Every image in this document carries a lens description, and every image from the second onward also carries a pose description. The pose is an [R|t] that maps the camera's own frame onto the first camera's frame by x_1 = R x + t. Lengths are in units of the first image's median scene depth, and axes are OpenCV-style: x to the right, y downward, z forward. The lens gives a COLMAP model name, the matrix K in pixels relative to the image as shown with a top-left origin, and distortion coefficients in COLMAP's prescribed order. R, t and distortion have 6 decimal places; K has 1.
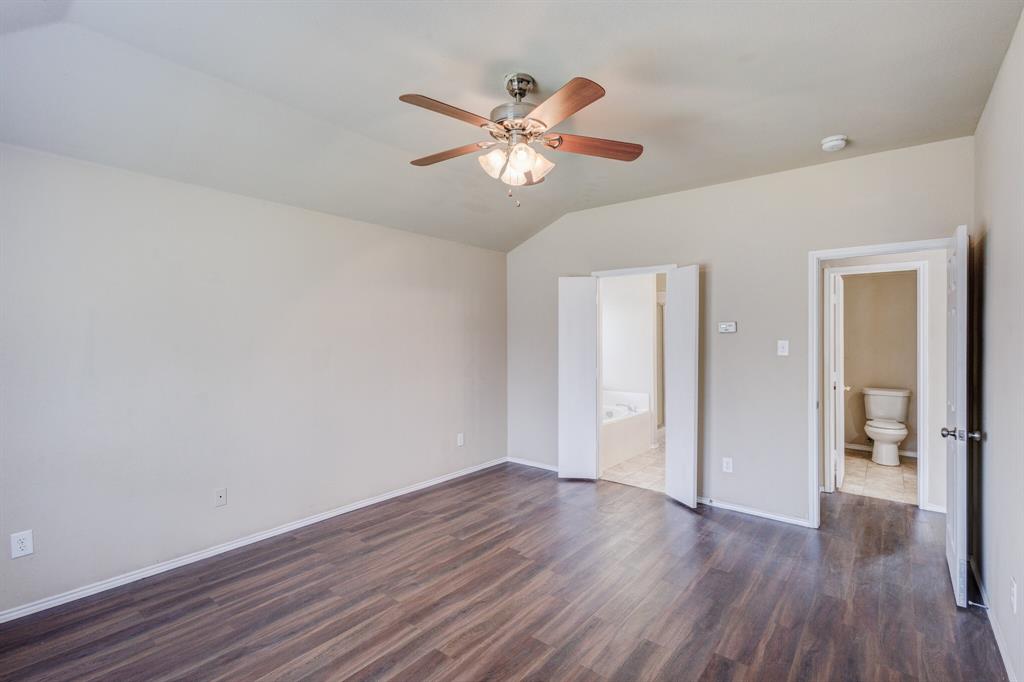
lens RADIAL K [[472.4, 0, 511.8], [0, 472.4, 344.9], [0, 0, 1]] dist [0.004716, -0.000847]
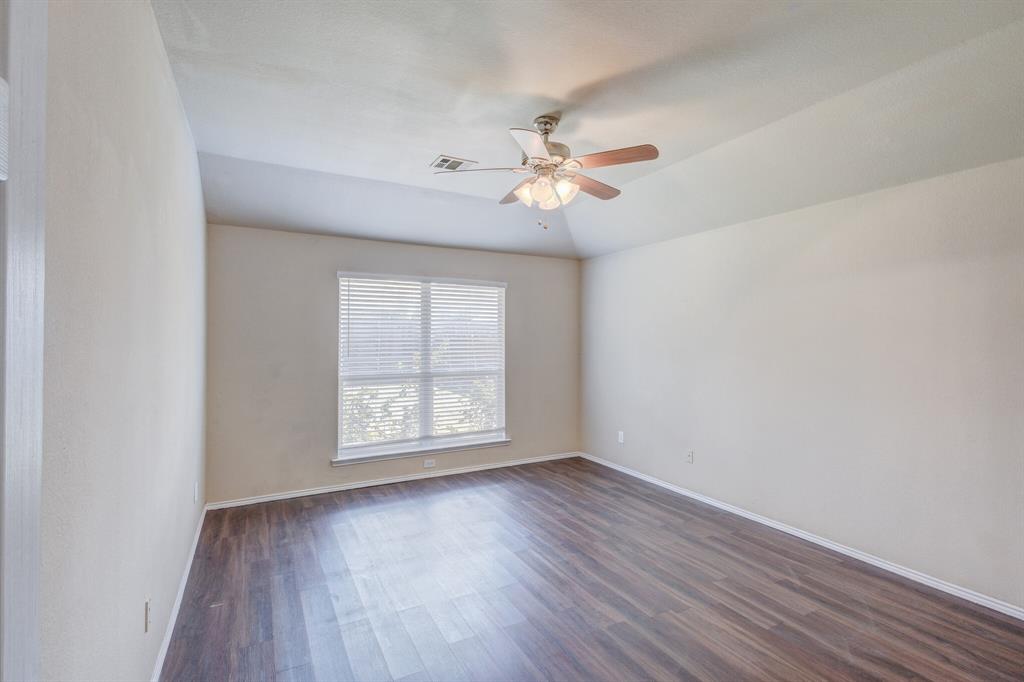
lens RADIAL K [[472.4, 0, 511.8], [0, 472.4, 344.9], [0, 0, 1]] dist [0.004716, -0.000847]
pose [[-0.388601, 0.011330, -0.921337, 0.873685], [-0.017472, 0.999654, 0.019662, -0.022970], [0.921241, 0.023739, -0.388268, 1.069173]]
